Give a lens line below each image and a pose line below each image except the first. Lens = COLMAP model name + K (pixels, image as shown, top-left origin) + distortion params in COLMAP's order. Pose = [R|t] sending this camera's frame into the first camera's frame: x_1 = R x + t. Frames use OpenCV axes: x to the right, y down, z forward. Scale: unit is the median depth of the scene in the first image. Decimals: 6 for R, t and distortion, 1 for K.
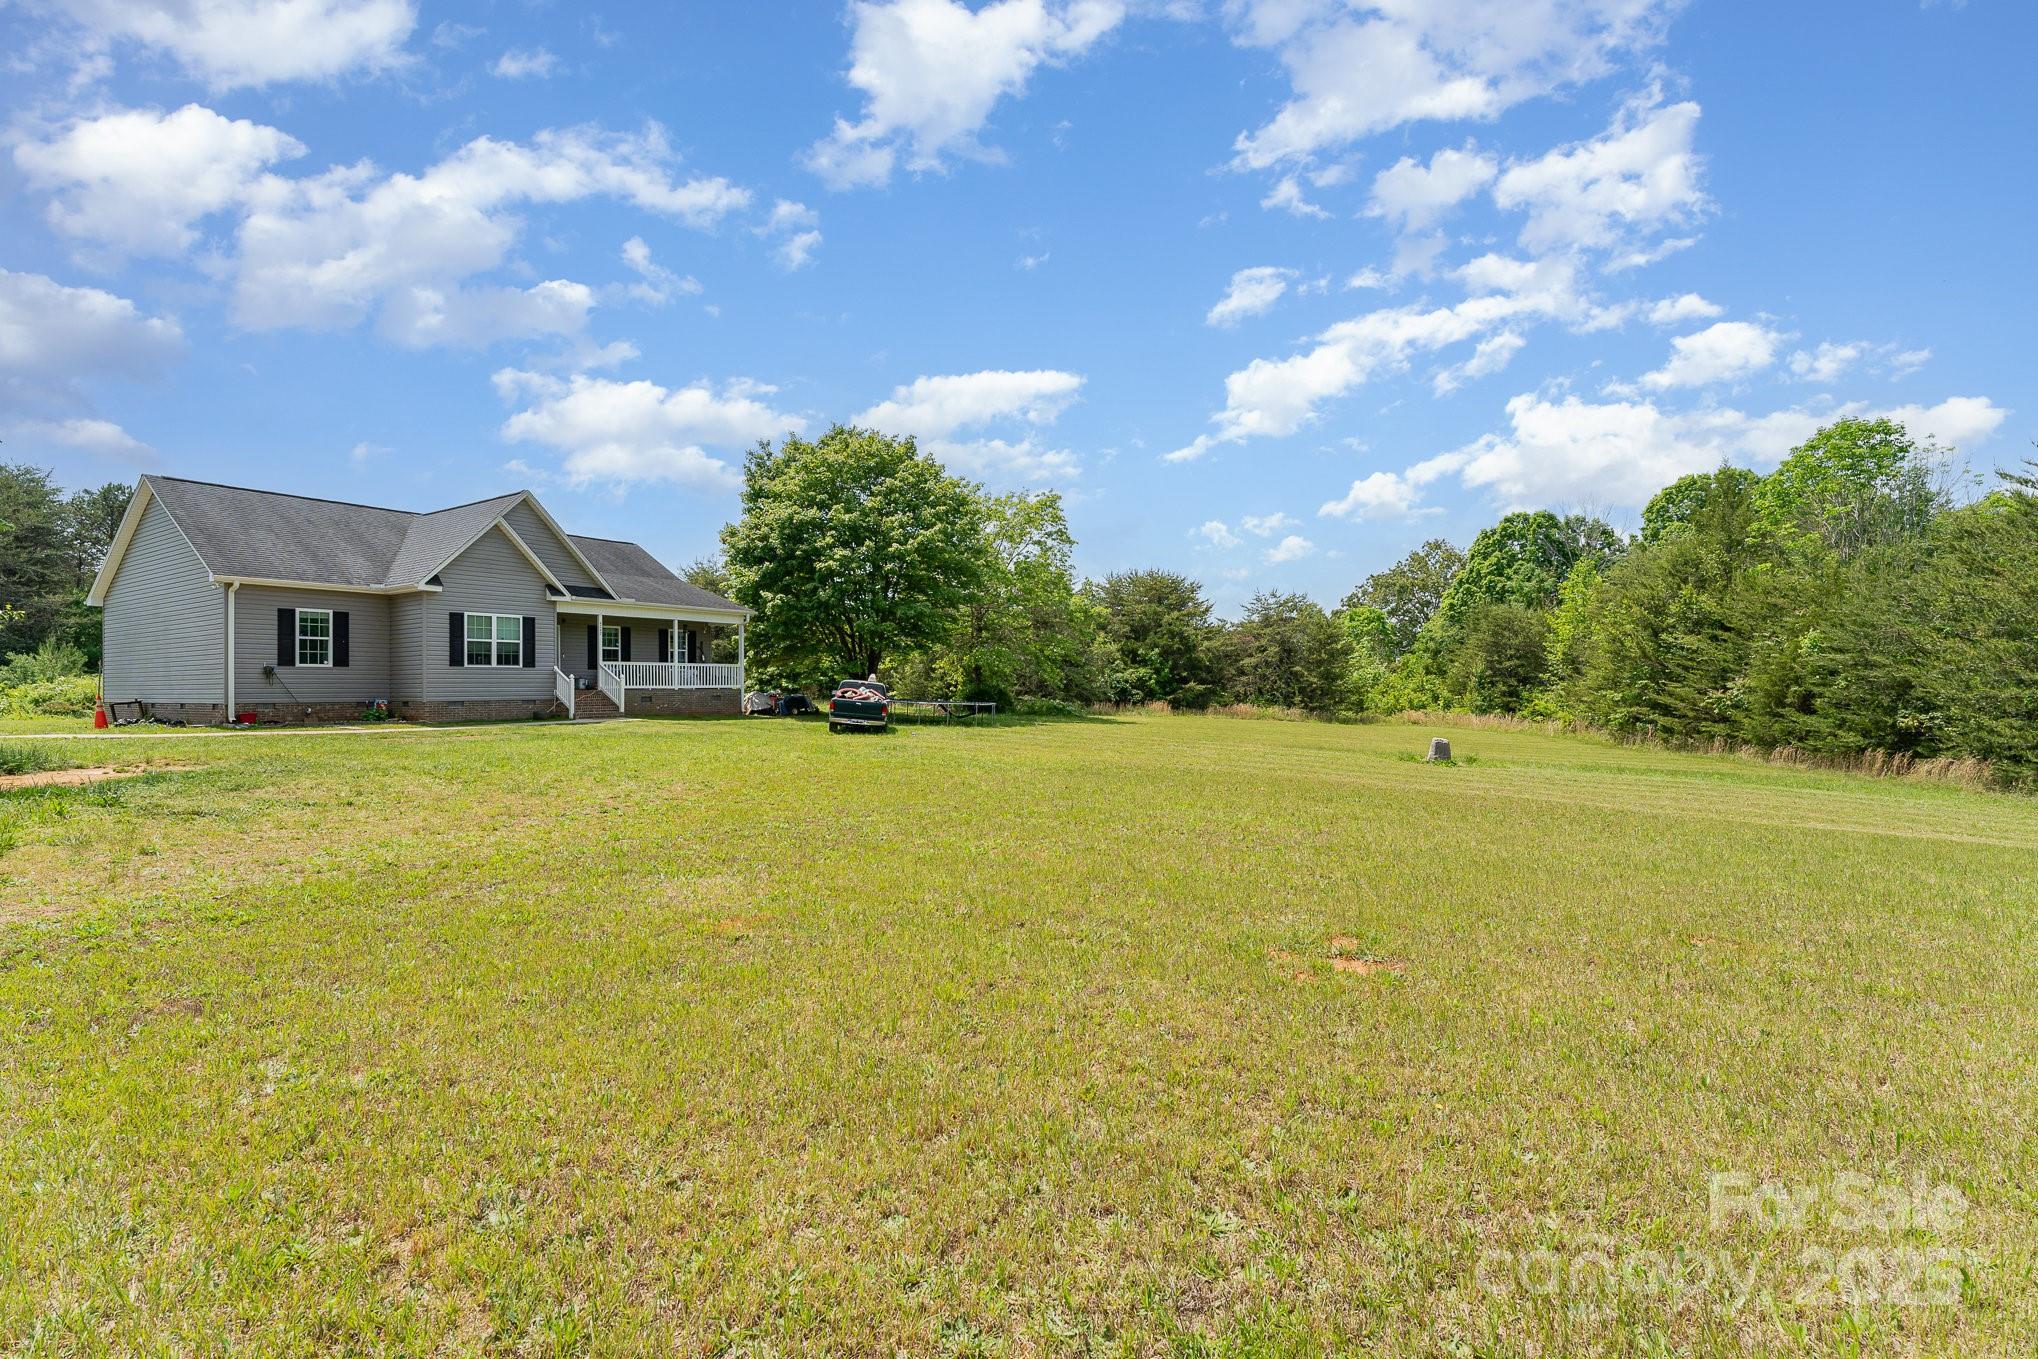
lens RADIAL K [[934.3, 0, 983.1], [0, 934.3, 677.3], [0, 0, 1]] dist [0.037129, -0.000368]
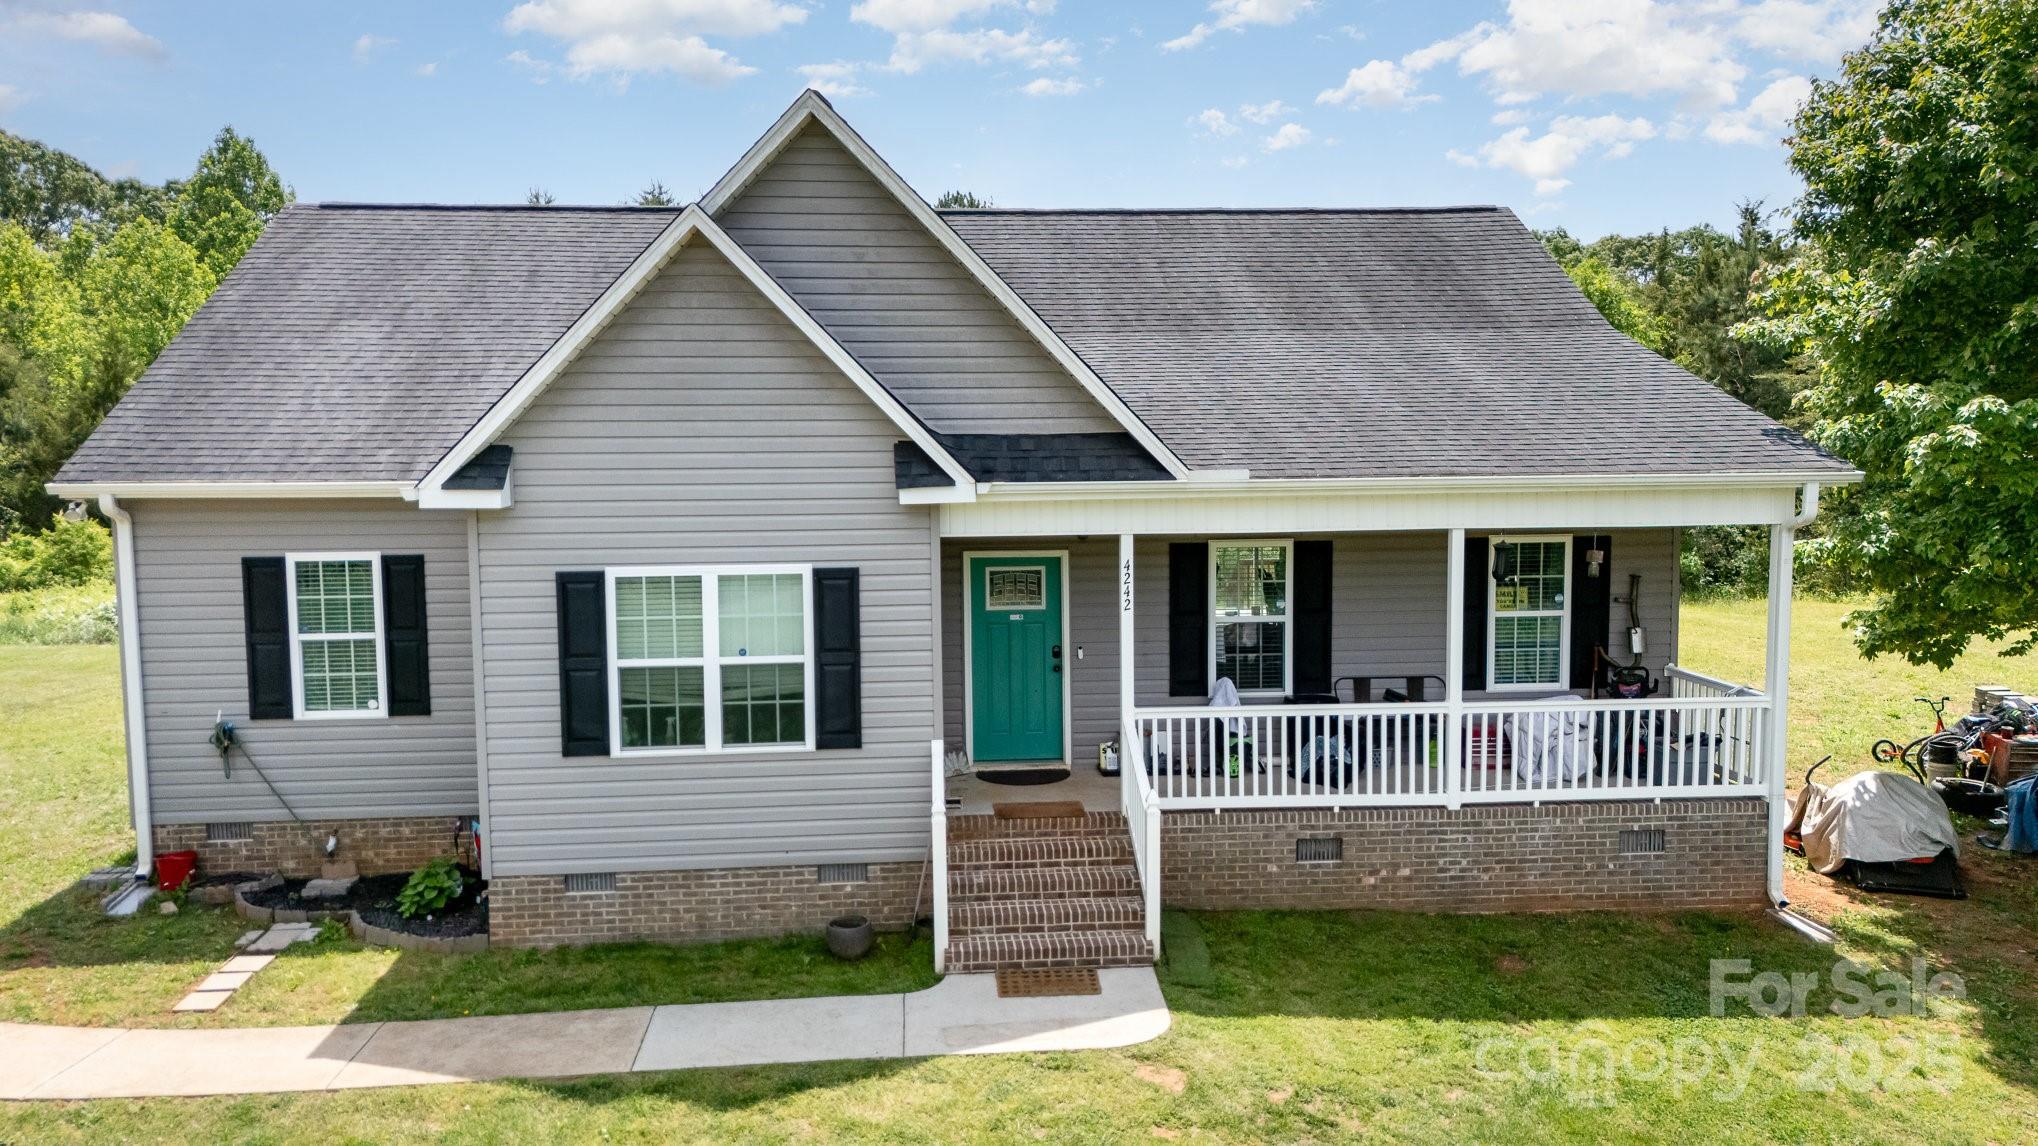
lens RADIAL K [[1556.8, 0, 993.3], [0, 1556.8, 575.4], [0, 0, 1]] dist [0.060219, -0.015633]
pose [[0.648116, 0.066711, -0.758614, -0.104251], [0.014280, 0.994916, 0.099692, -0.100532], [0.761408, -0.075445, 0.643868, 0.706245]]
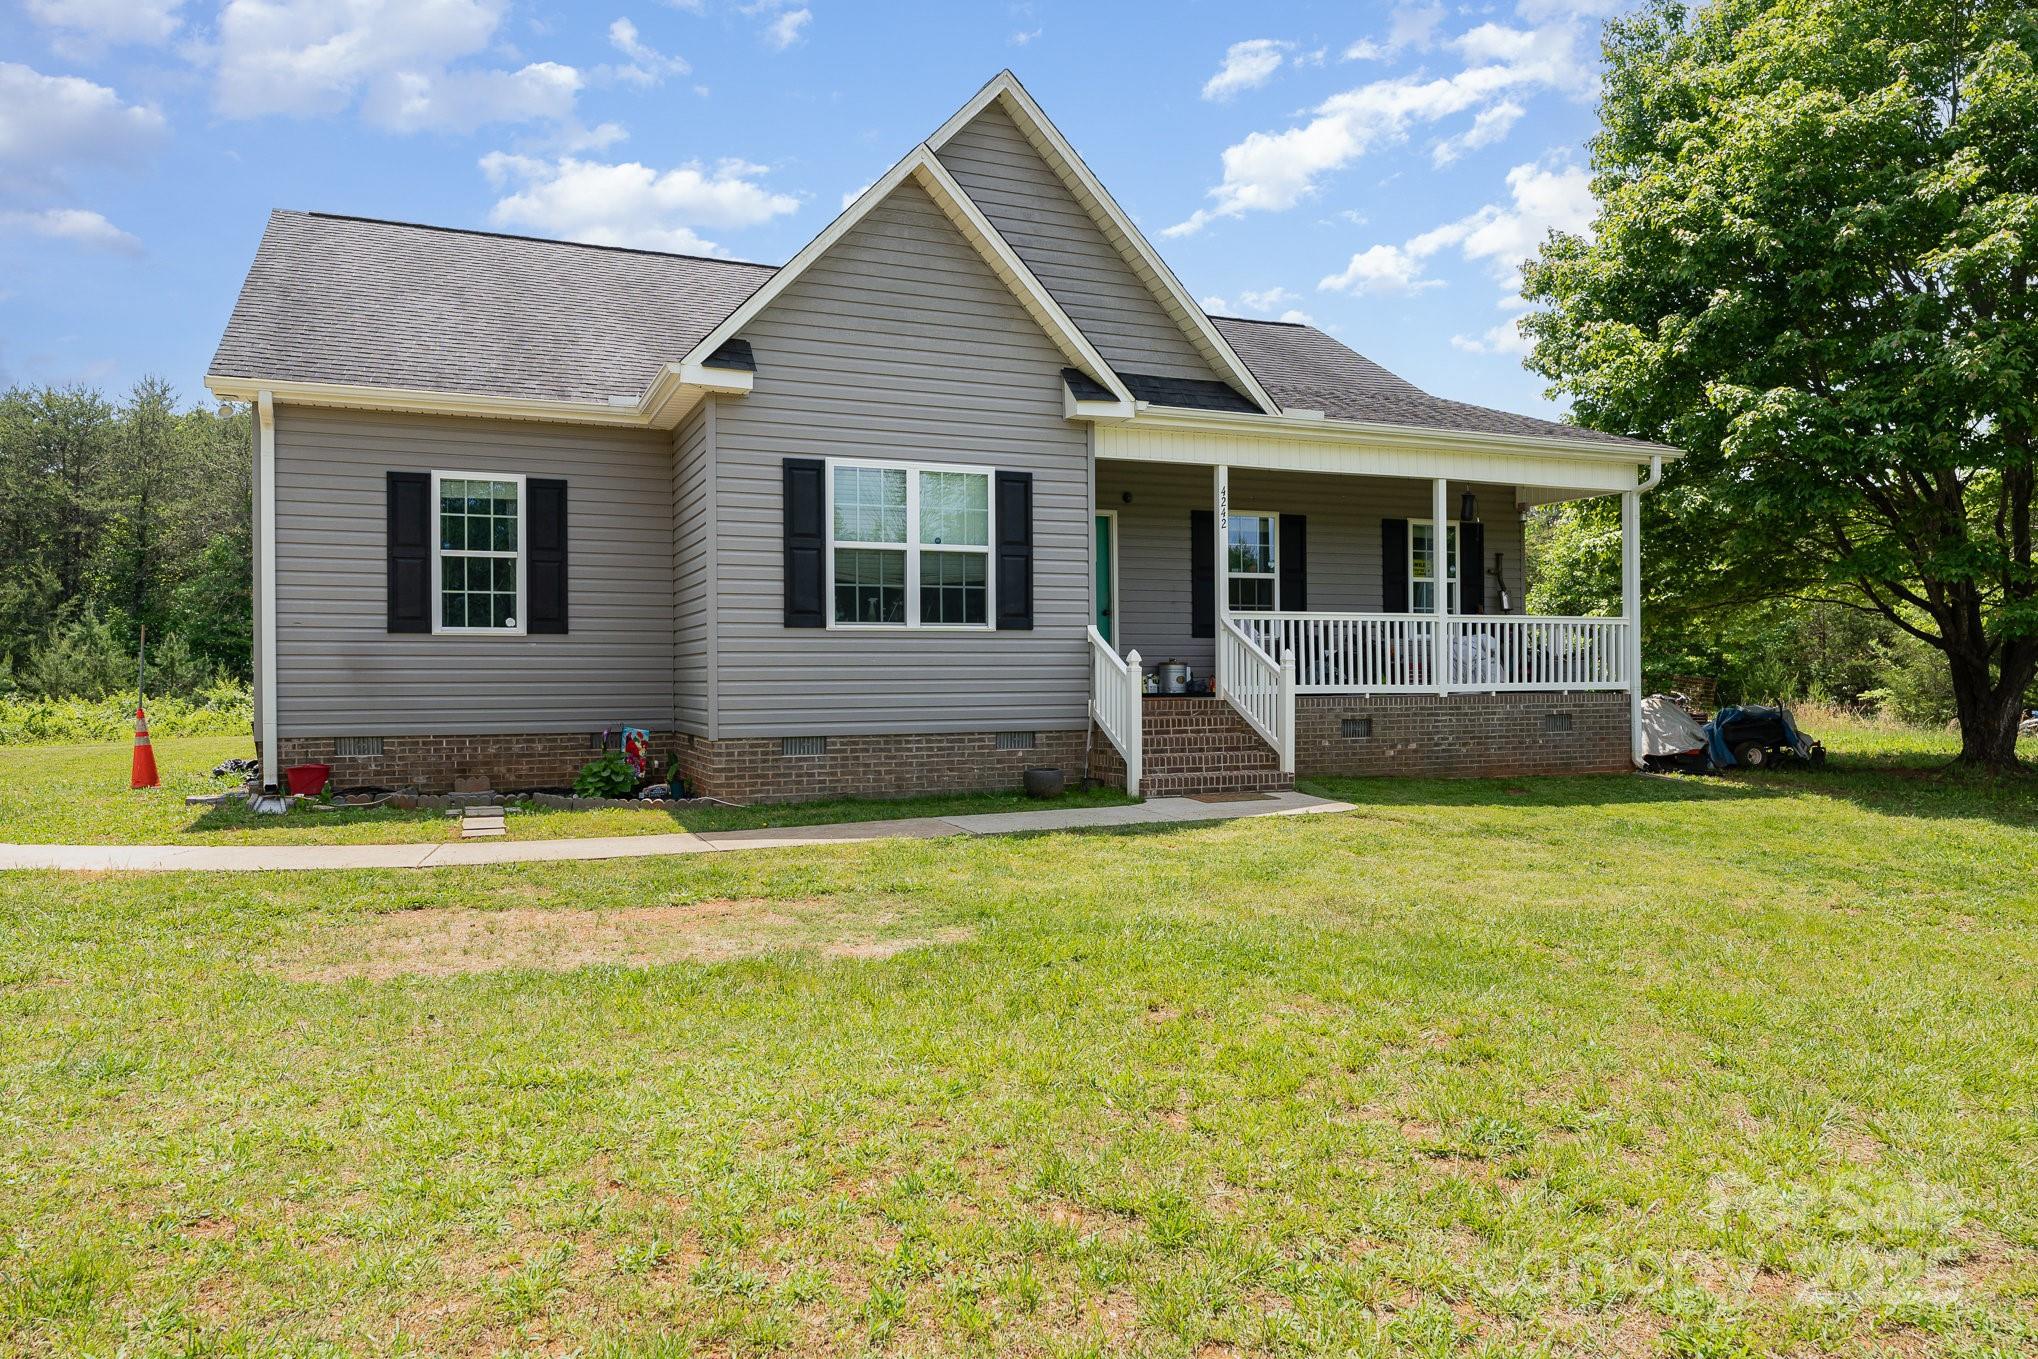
lens RADIAL K [[1410.8, 0, 1037.4], [0, 1410.8, 674.2], [0, 0, 1]] dist [0.014434, -0.001823]
pose [[0.863833, -0.000582, -0.503778, -0.222915], [0.006223, 0.999935, 0.009515, -0.000088], [0.503740, -0.011355, 0.863781, 0.561254]]
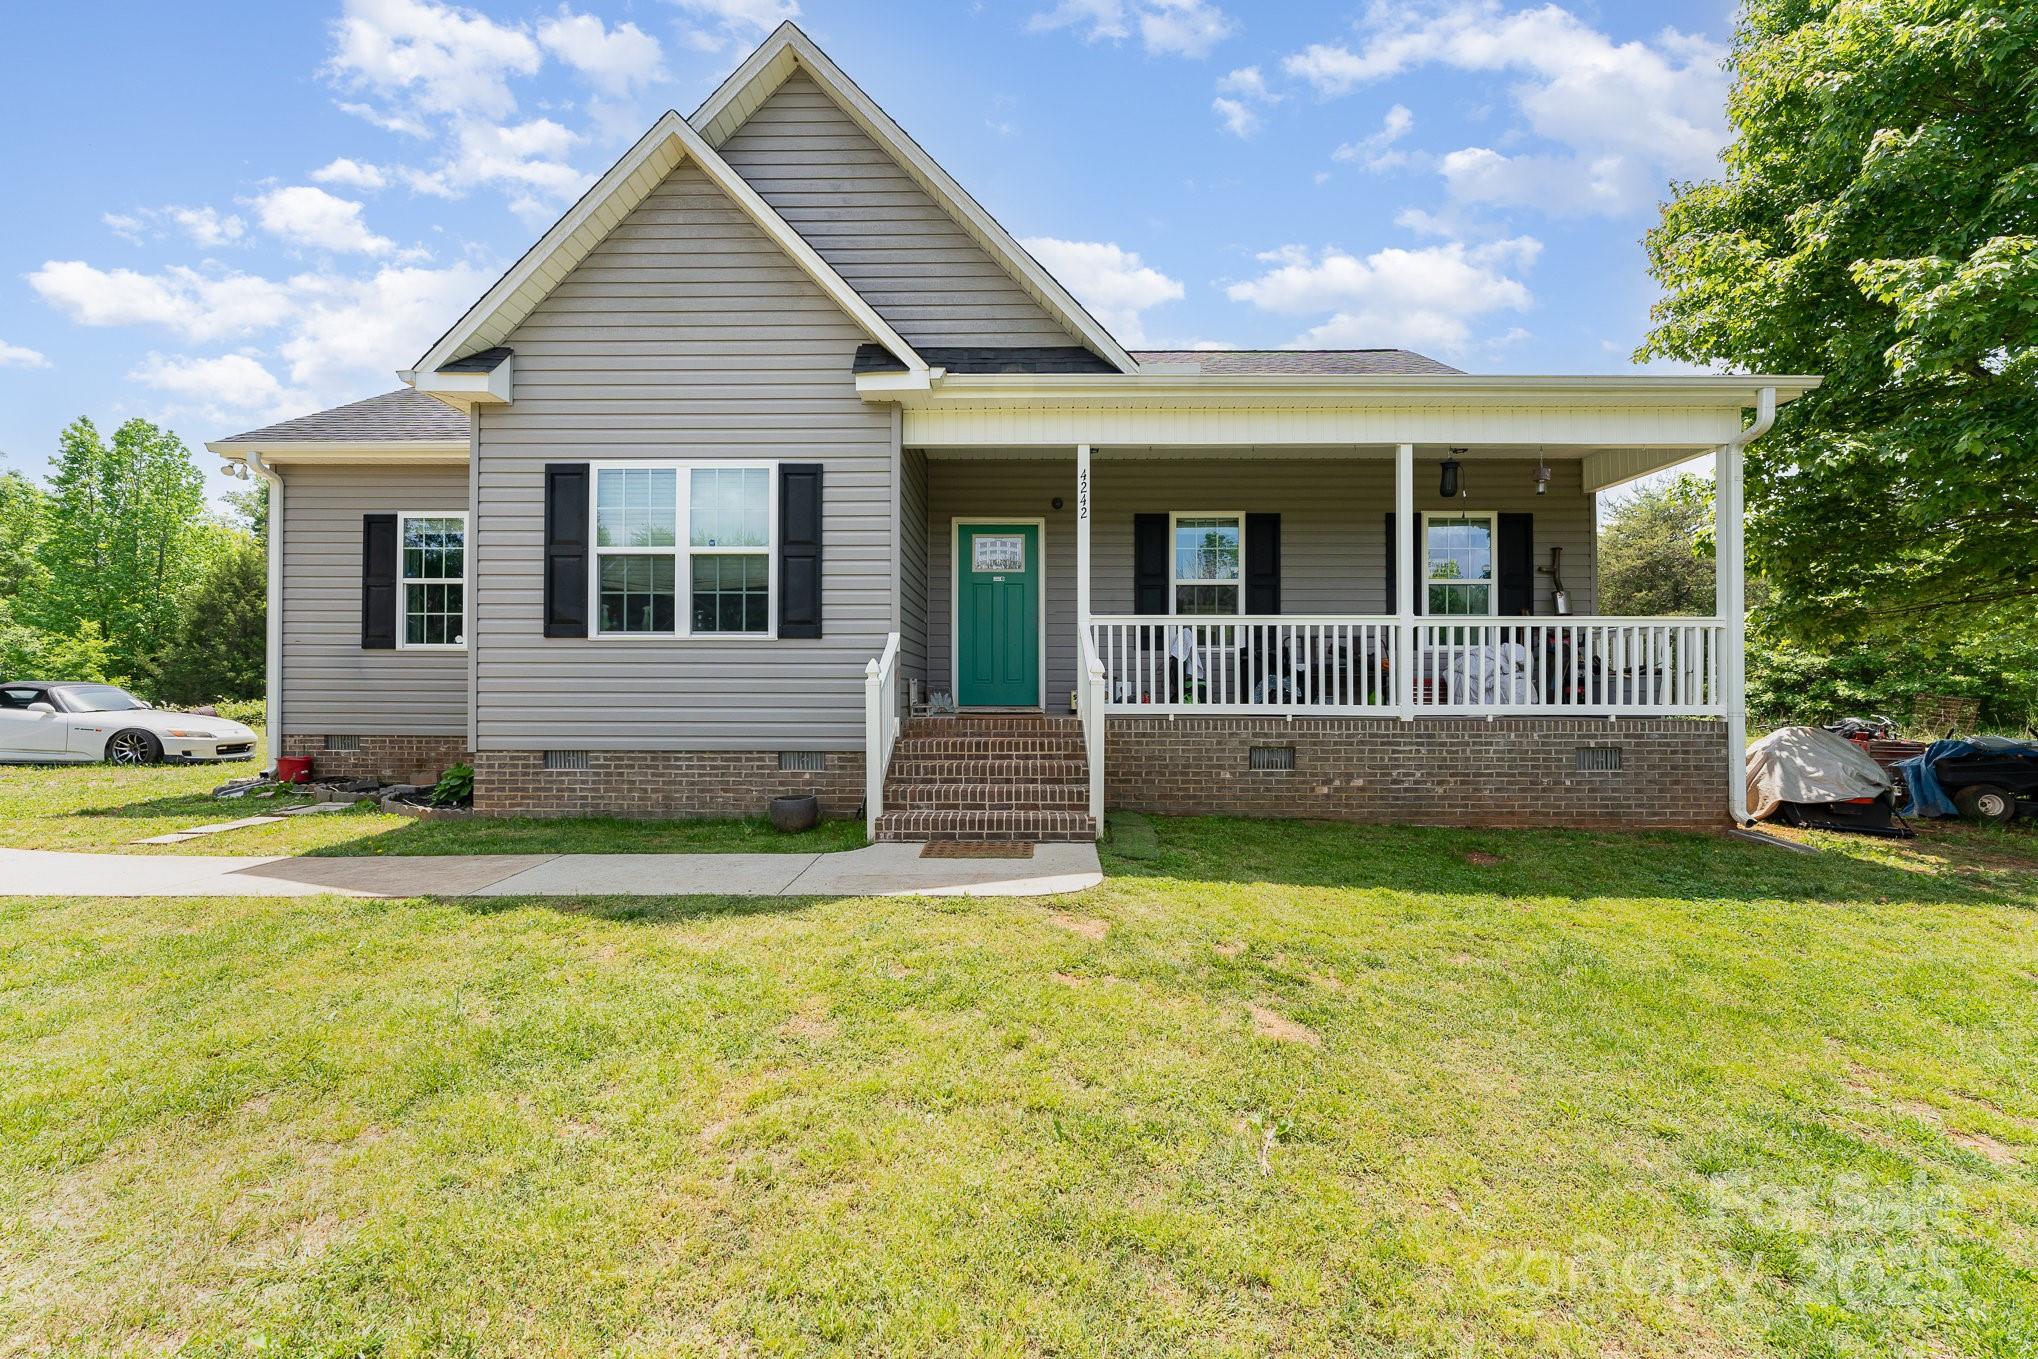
lens RADIAL K [[869.3, 0, 991.5], [0, 869.3, 677.9], [0, 0, 1]] dist [-0.007321, 0.002666]
pose [[0.574716, -0.003379, -0.818346, -0.219599], [0.001941, 0.999994, -0.002765, 0.002177], [0.818350, 0.000001, 0.574720, 0.849331]]
